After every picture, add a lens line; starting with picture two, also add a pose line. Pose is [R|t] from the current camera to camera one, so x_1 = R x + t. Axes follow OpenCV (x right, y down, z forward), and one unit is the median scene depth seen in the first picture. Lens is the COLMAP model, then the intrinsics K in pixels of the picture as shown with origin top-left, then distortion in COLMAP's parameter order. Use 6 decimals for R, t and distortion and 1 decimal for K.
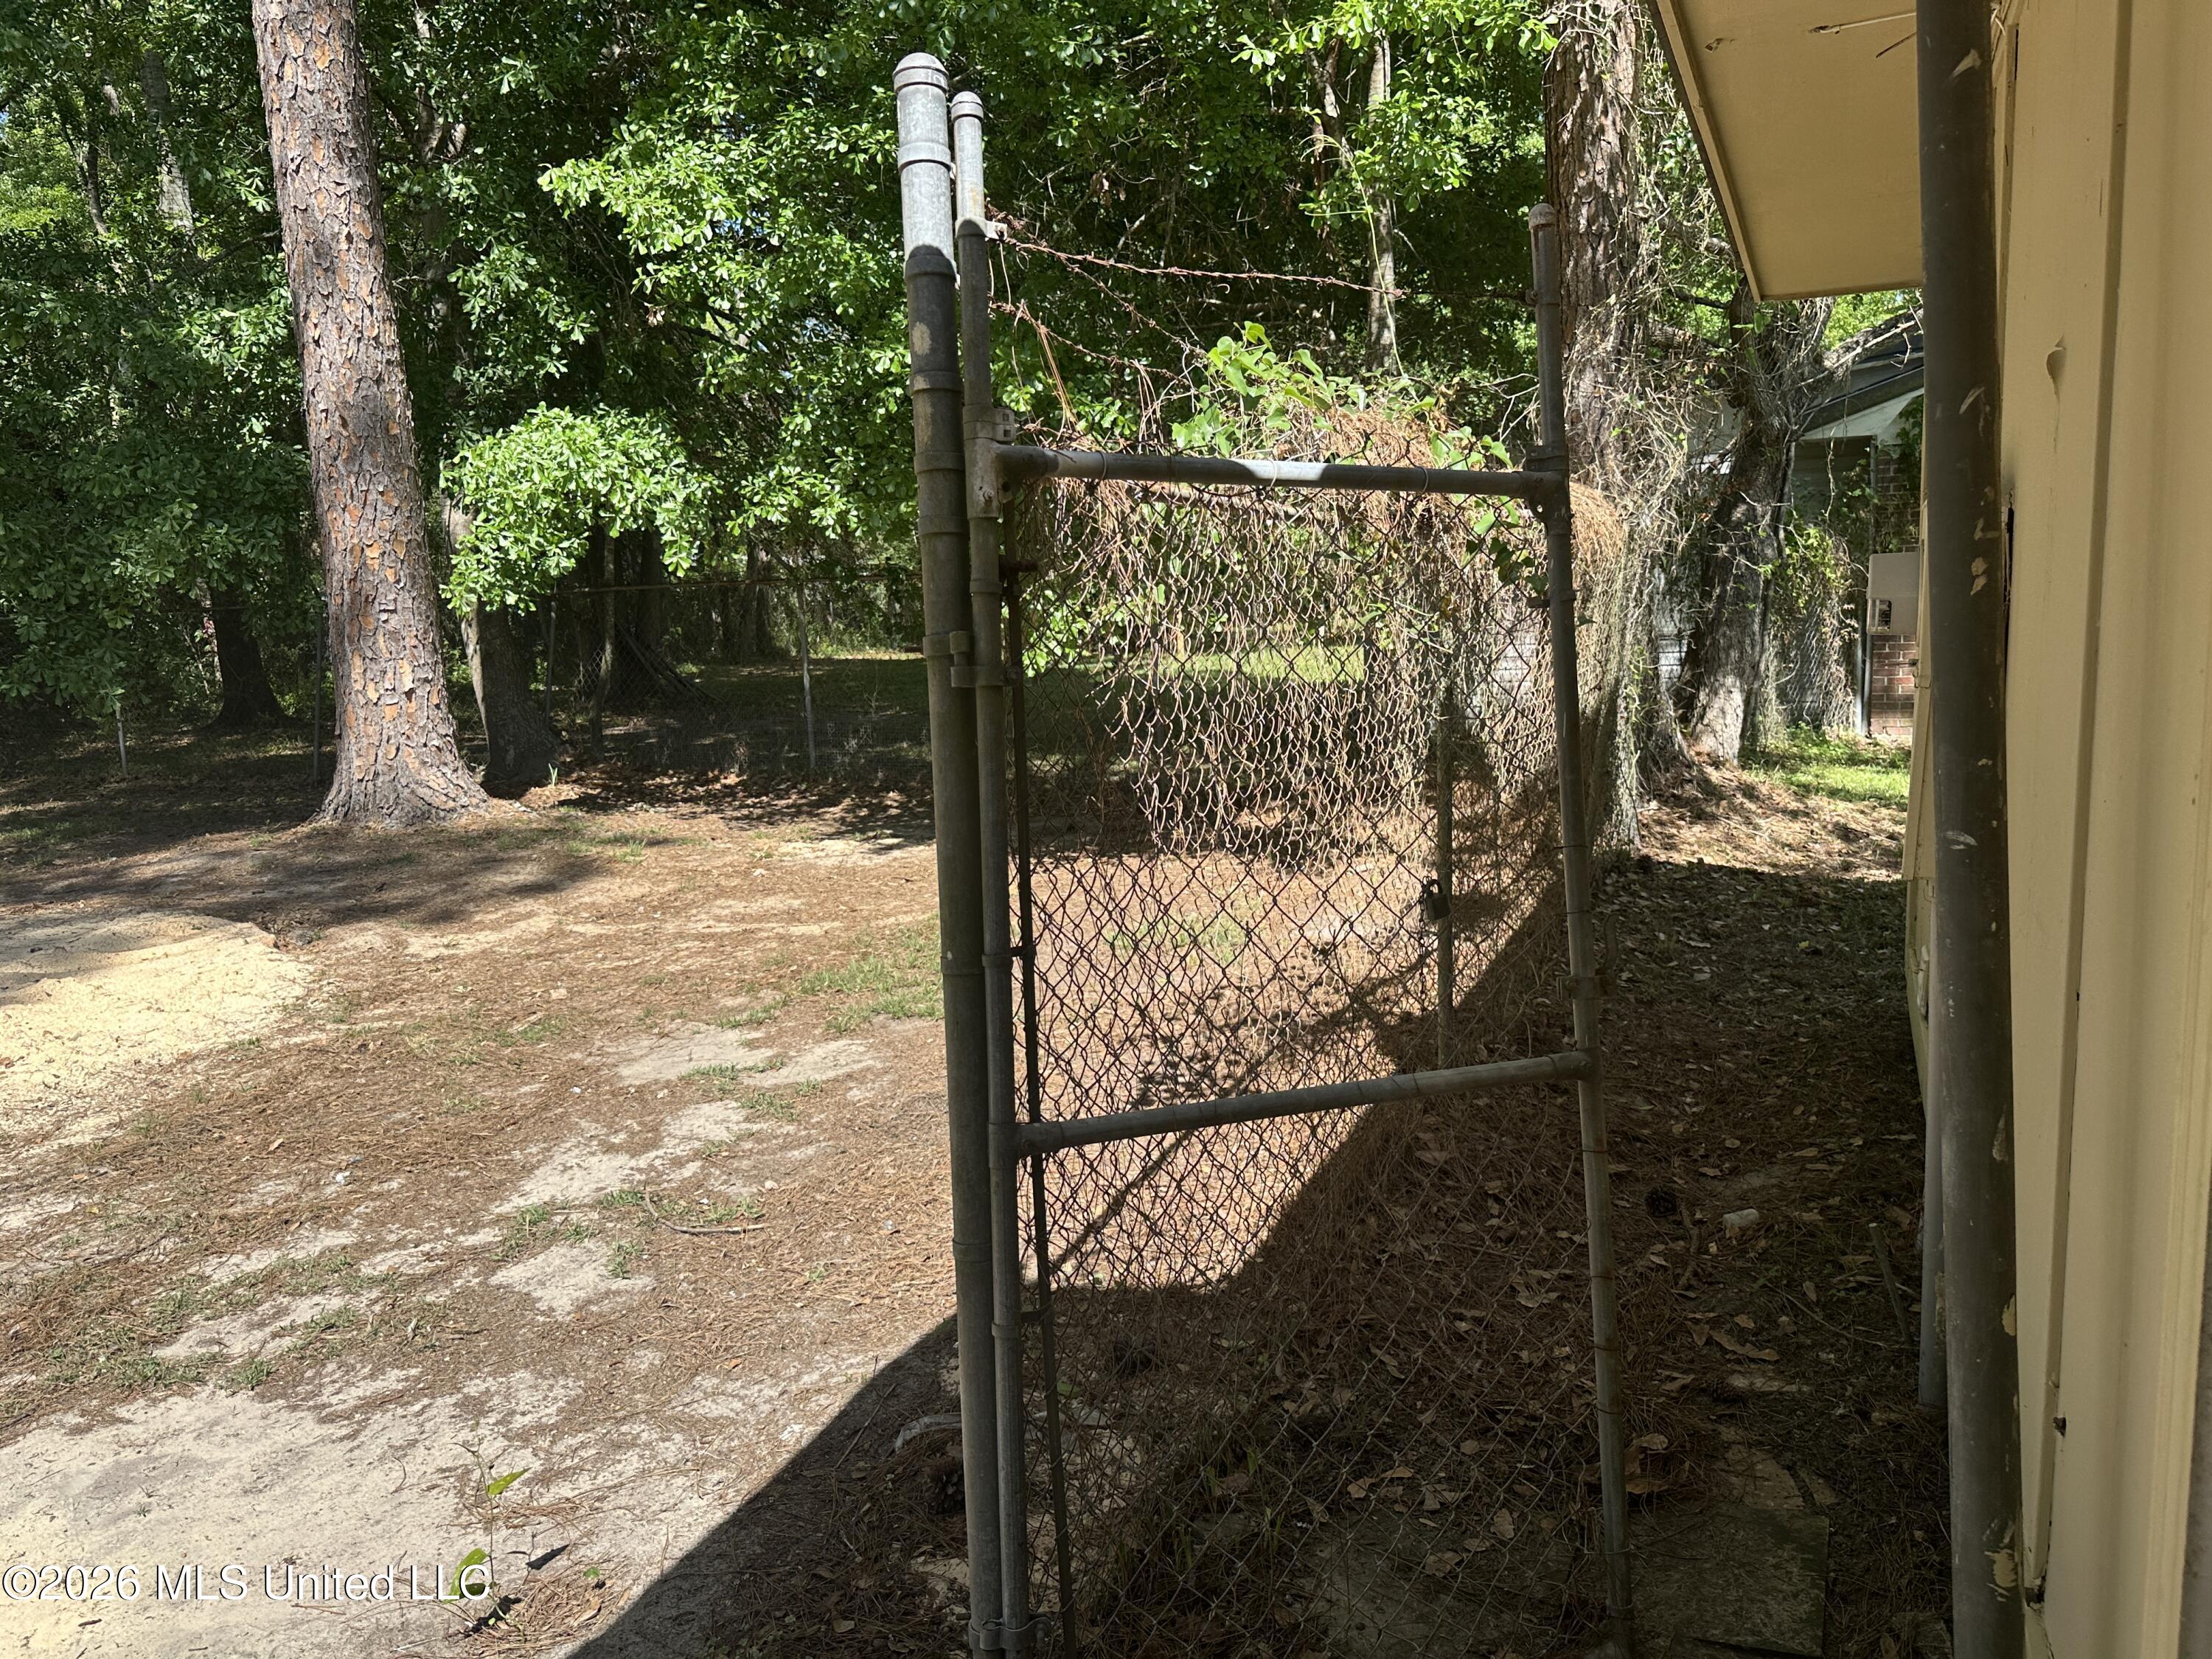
lens RADIAL K [[1557.0, 0, 1110.7], [0, 1557.0, 813.1], [0, 0, 1]] dist [0.001901, -0.000299]
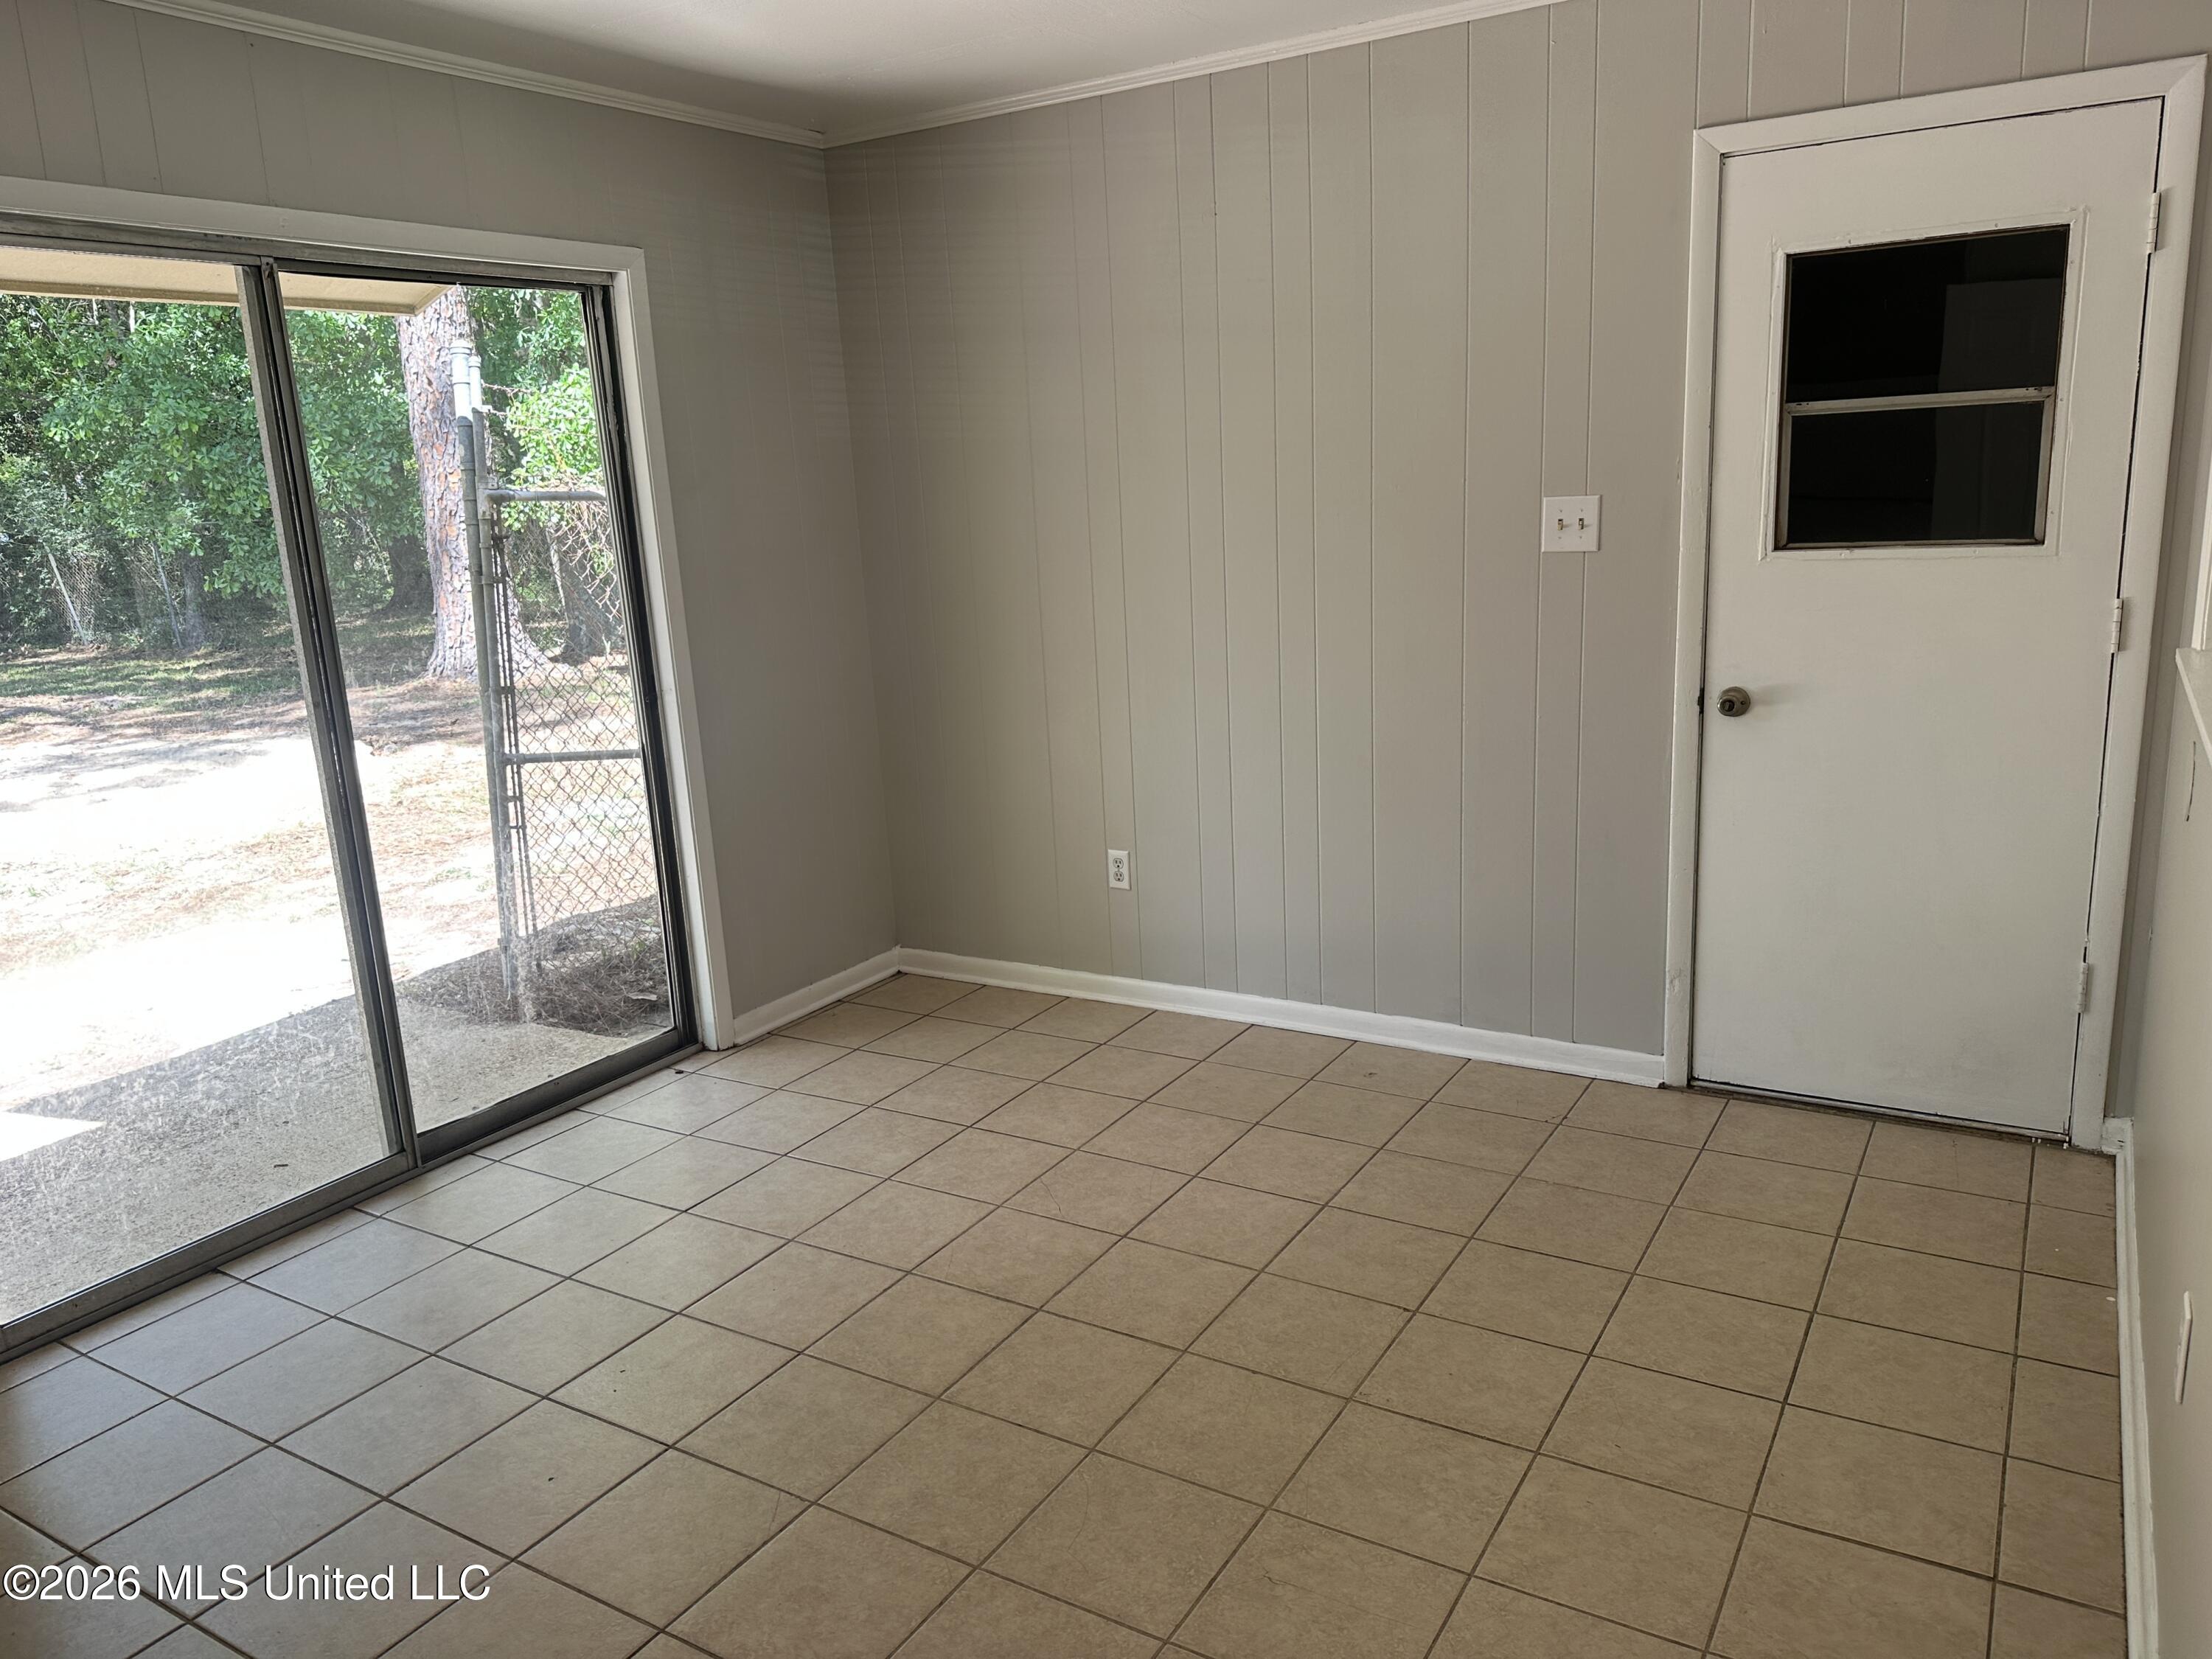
lens RADIAL K [[1570.4, 0, 1106.0], [0, 1570.4, 829.5], [0, 0, 1]] dist [0.001276, -0.001014]
pose [[0.992936, 0.018202, -0.117247, 0.259022], [-0.008715, 0.996682, 0.080921, 0.021707], [0.118331, -0.079327, 0.989800, -0.313447]]
